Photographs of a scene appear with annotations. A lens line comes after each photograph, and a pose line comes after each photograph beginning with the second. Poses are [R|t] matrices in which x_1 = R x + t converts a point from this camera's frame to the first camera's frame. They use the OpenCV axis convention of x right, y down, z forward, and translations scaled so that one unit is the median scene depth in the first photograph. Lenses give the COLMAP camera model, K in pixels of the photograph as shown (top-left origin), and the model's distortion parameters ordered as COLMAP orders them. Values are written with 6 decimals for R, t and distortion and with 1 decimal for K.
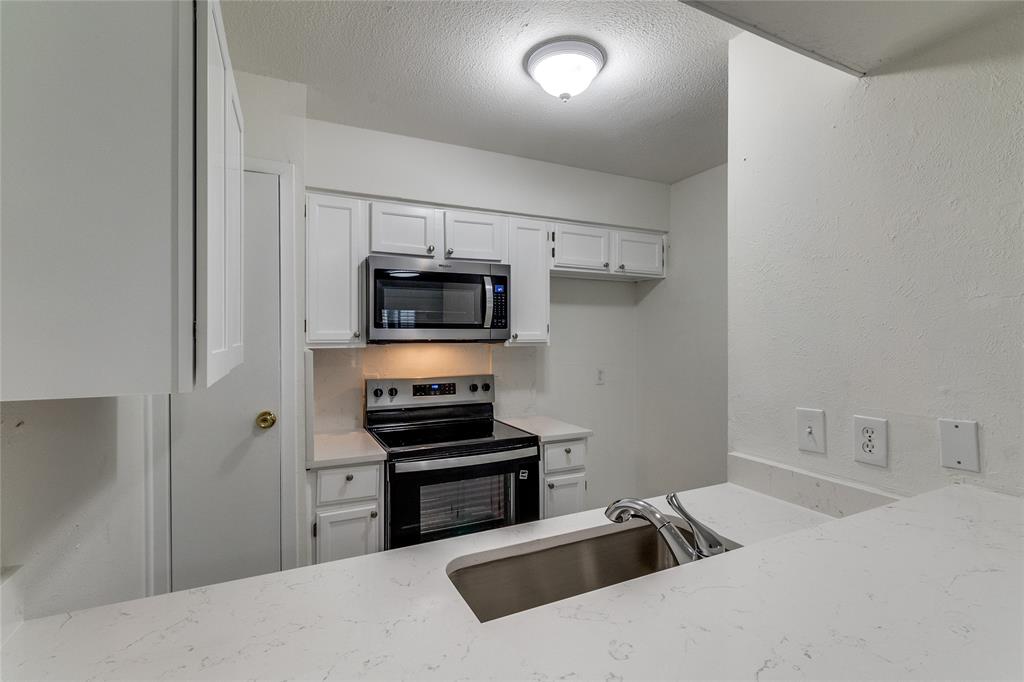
lens RADIAL K [[473.1, 0, 510.3], [0, 473.1, 333.9], [0, 0, 1]] dist [0.000868, -0.000257]
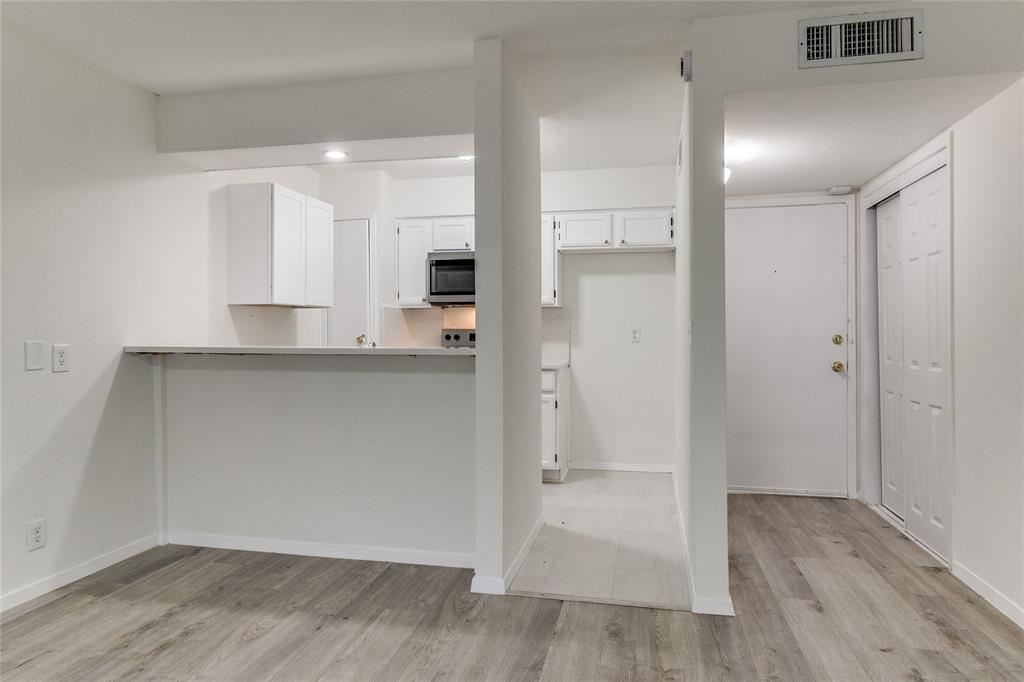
lens RADIAL K [[635.1, 0, 512.0], [0, 635.1, 341.0], [0, 0, 1]] dist [-0.000751, -0.000259]
pose [[0.786645, 0.007352, -0.617362, 1.145947], [0.001458, 0.999904, 0.013766, 0.101931], [0.617404, -0.011729, 0.786559, -0.518728]]
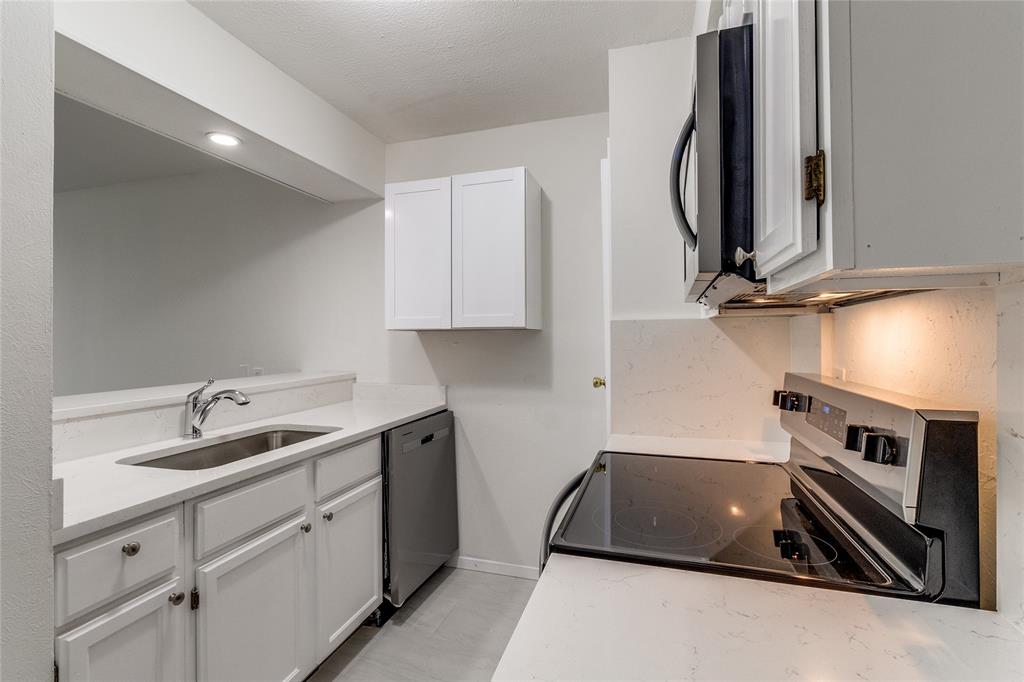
lens RADIAL K [[473.1, 0, 510.3], [0, 473.1, 333.9], [0, 0, 1]] dist [0.000868, -0.000257]
pose [[-0.687020, 0.001363, -0.726638, 0.299746], [0.009861, 0.999924, -0.007447, 0.049783], [0.726572, -0.012281, -0.686980, 1.086172]]
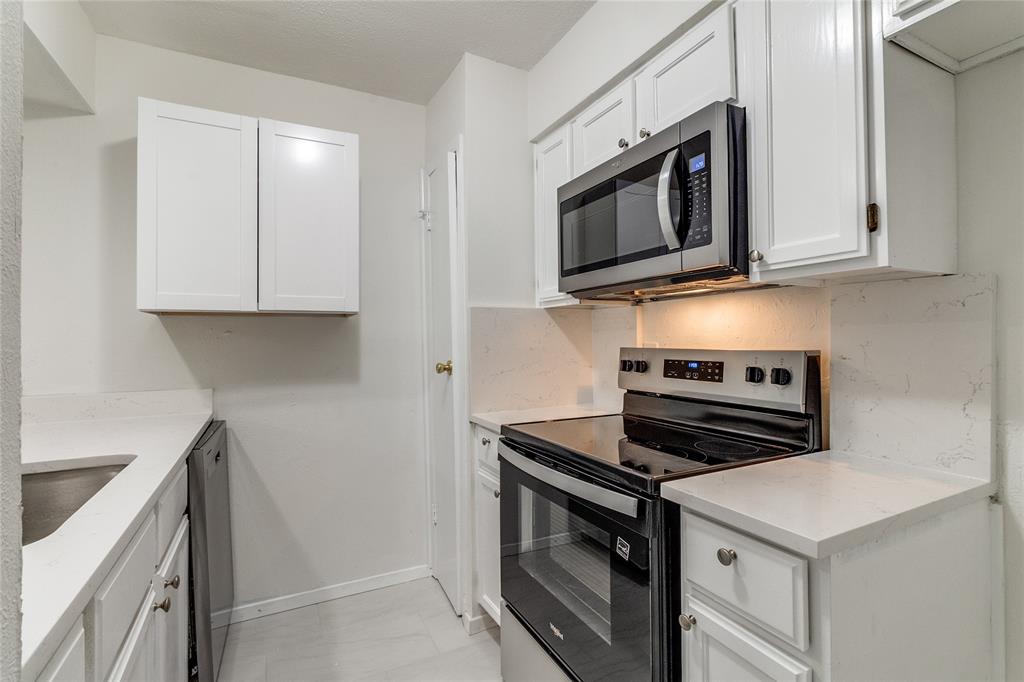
lens RADIAL K [[473.1, 0, 510.3], [0, 473.1, 333.9], [0, 0, 1]] dist [0.000868, -0.000257]
pose [[0.016880, -0.008537, -0.999821, 0.430466], [0.011668, 0.999897, -0.008341, 0.075124], [0.999789, -0.011525, 0.016978, 0.764711]]
